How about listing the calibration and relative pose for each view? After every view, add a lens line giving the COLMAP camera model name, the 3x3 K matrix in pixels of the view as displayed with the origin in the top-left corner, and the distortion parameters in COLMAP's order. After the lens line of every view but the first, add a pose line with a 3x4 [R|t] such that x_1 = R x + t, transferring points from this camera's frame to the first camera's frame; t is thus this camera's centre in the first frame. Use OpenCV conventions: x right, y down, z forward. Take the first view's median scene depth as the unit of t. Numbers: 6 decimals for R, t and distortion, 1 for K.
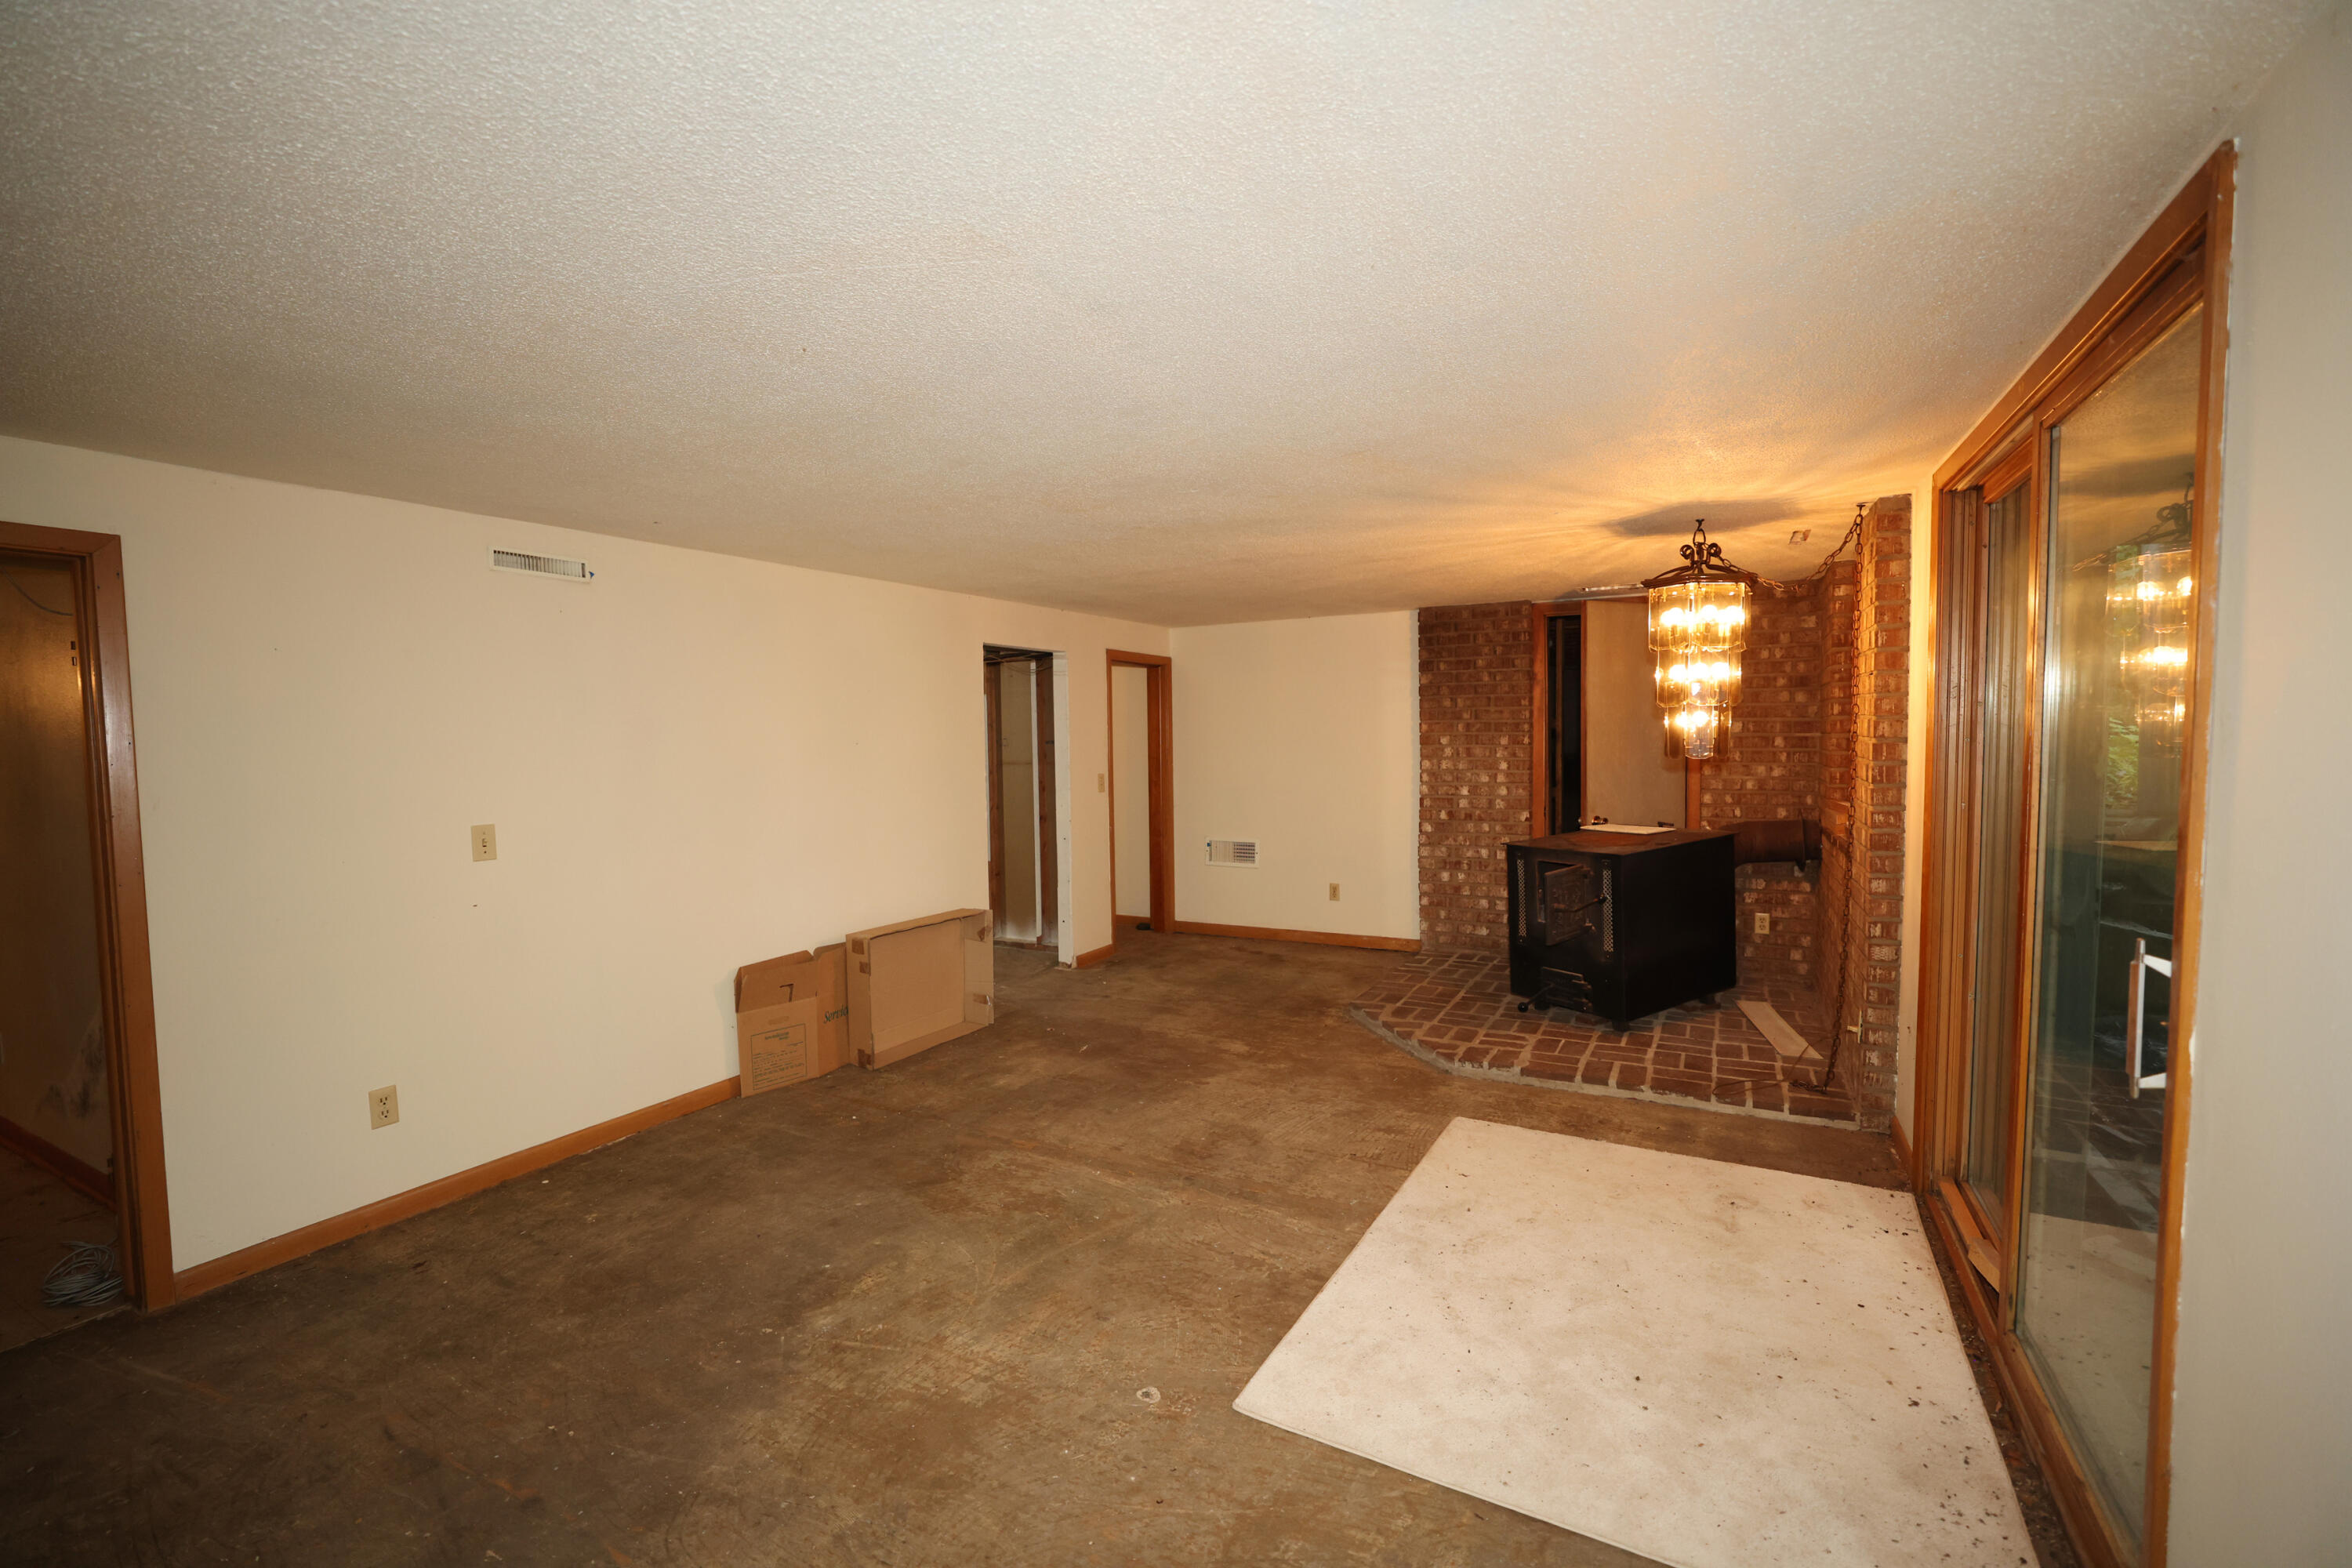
lens RADIAL K [[1003.7, 0, 1169.4], [0, 1003.7, 791.3], [0, 0, 1]] dist [-0.049401, 0.017119]
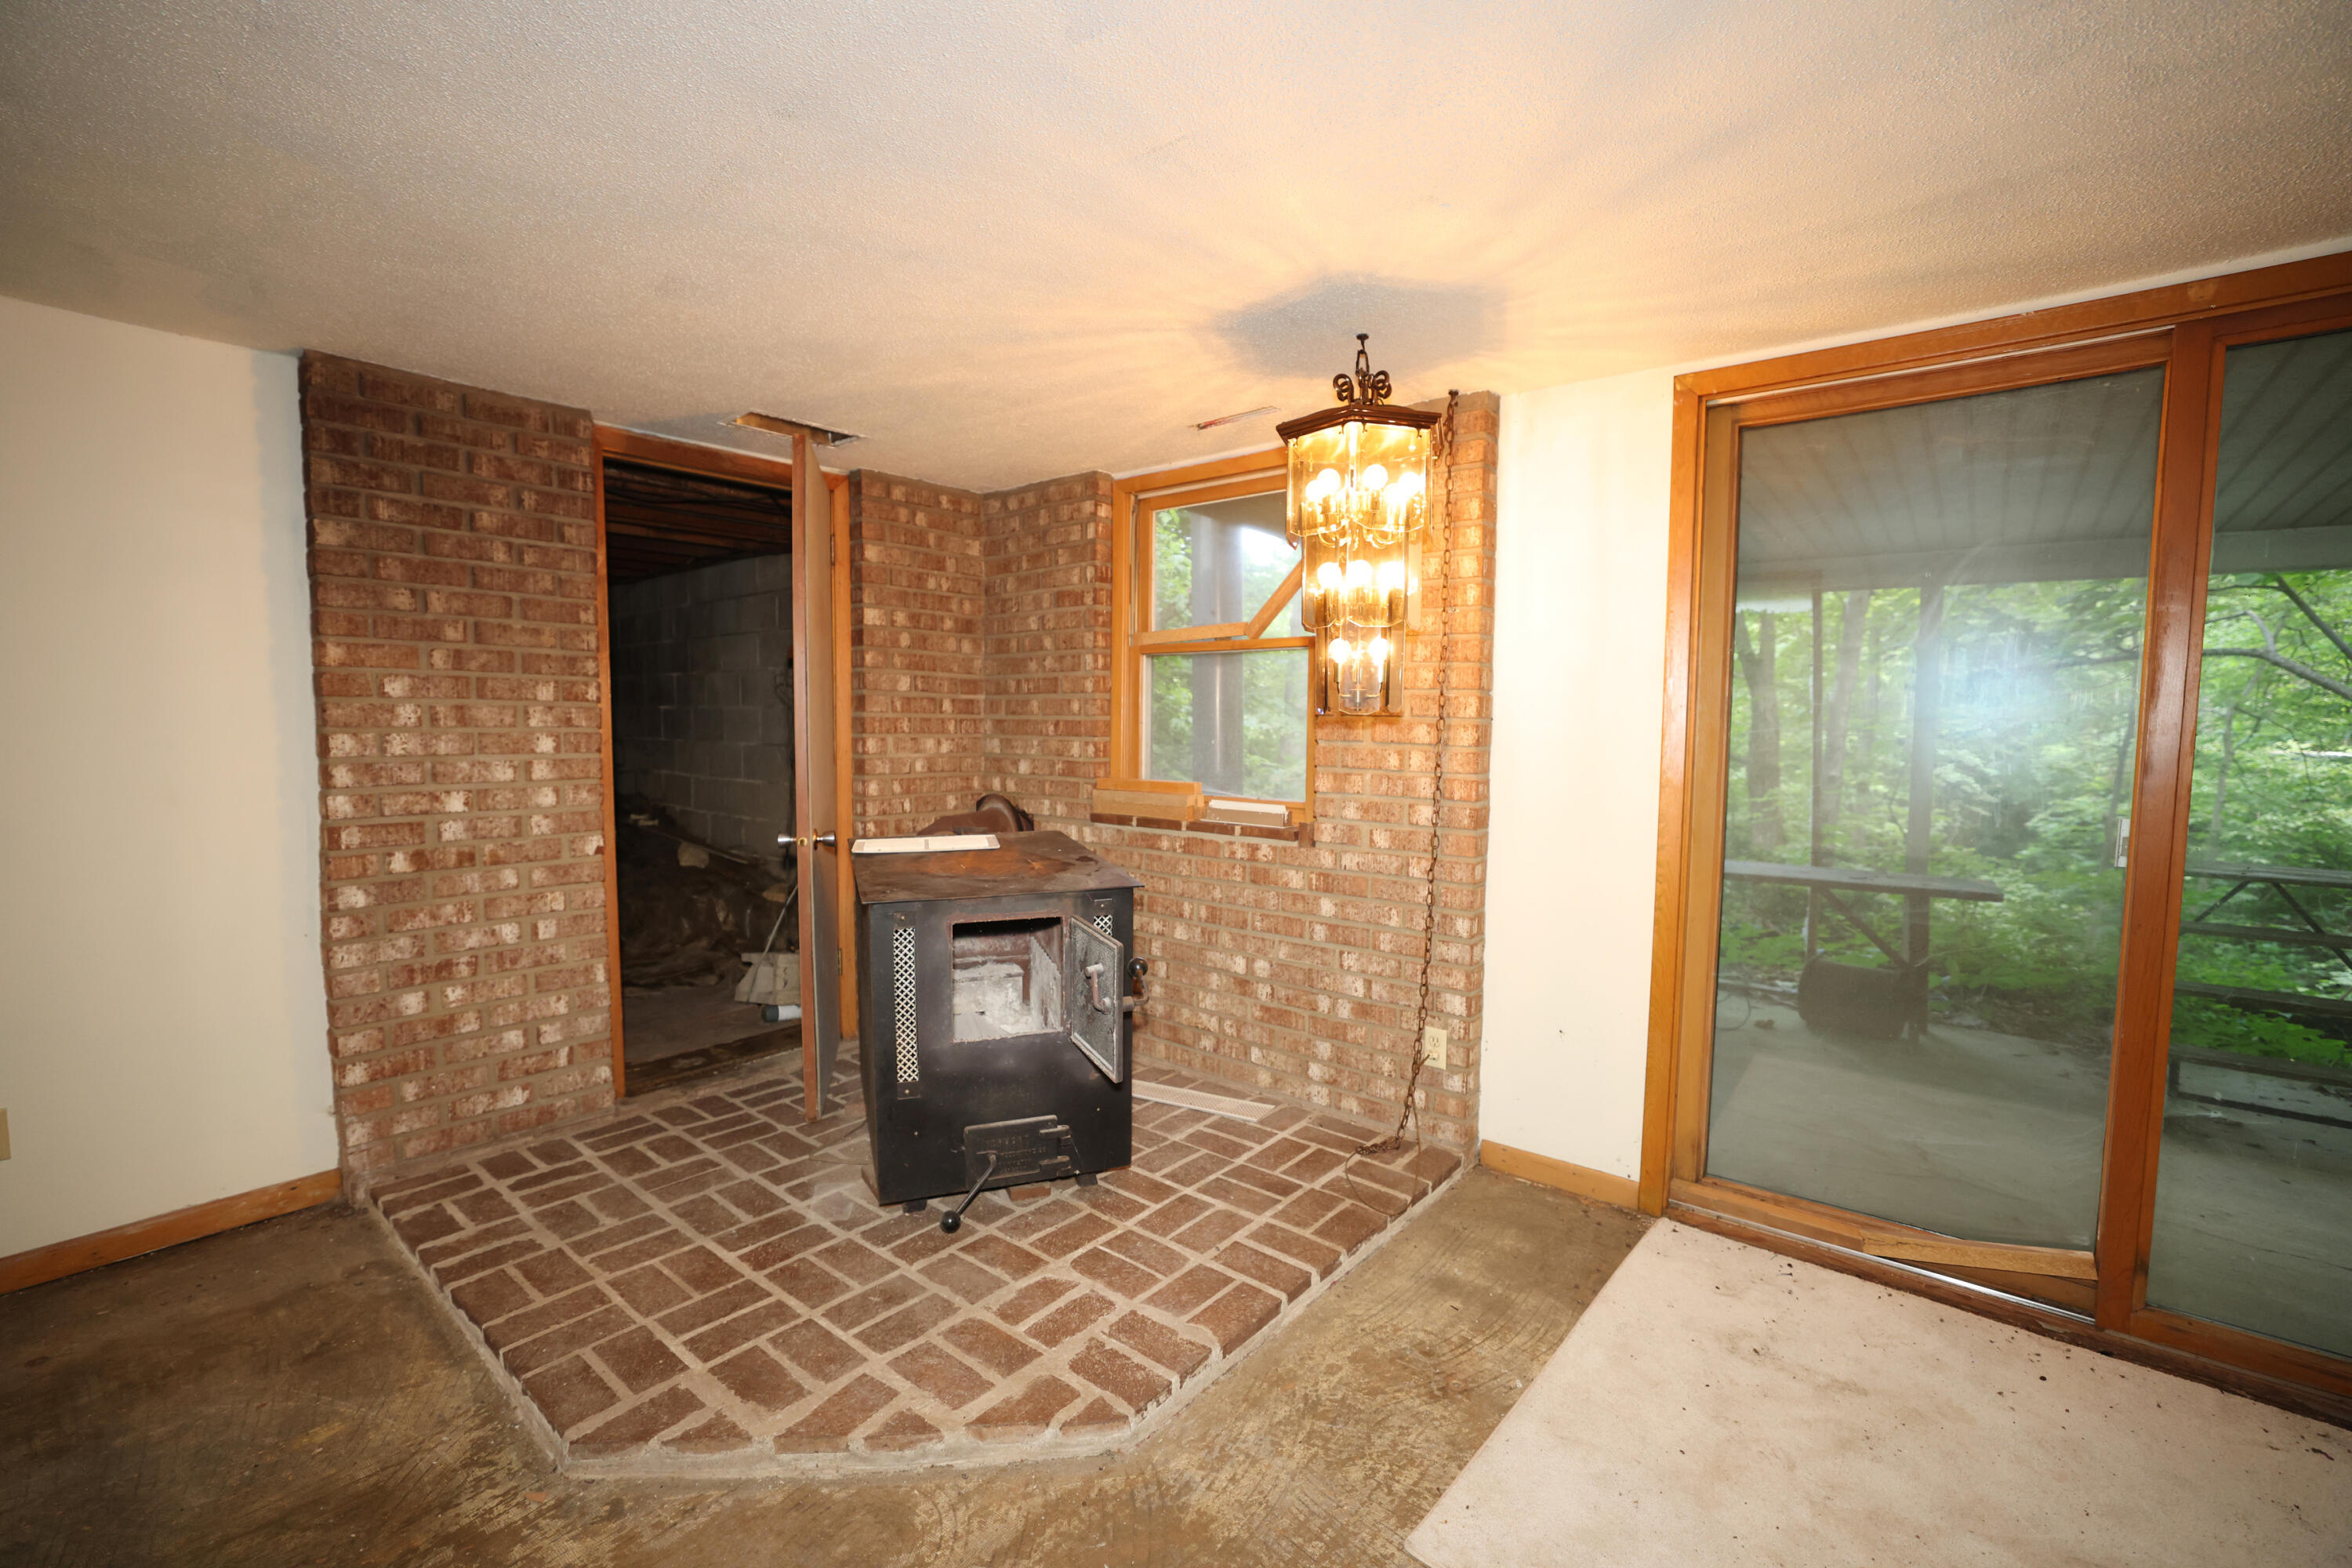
lens RADIAL K [[1003.7, 0, 1169.4], [0, 1003.7, 791.3], [0, 0, 1]] dist [-0.049401, 0.017119]
pose [[0.190124, -0.050986, 0.980435, -0.076669], [0.047238, 0.997969, 0.042738, -0.009602], [-0.980623, 0.038189, 0.192146, 0.629603]]
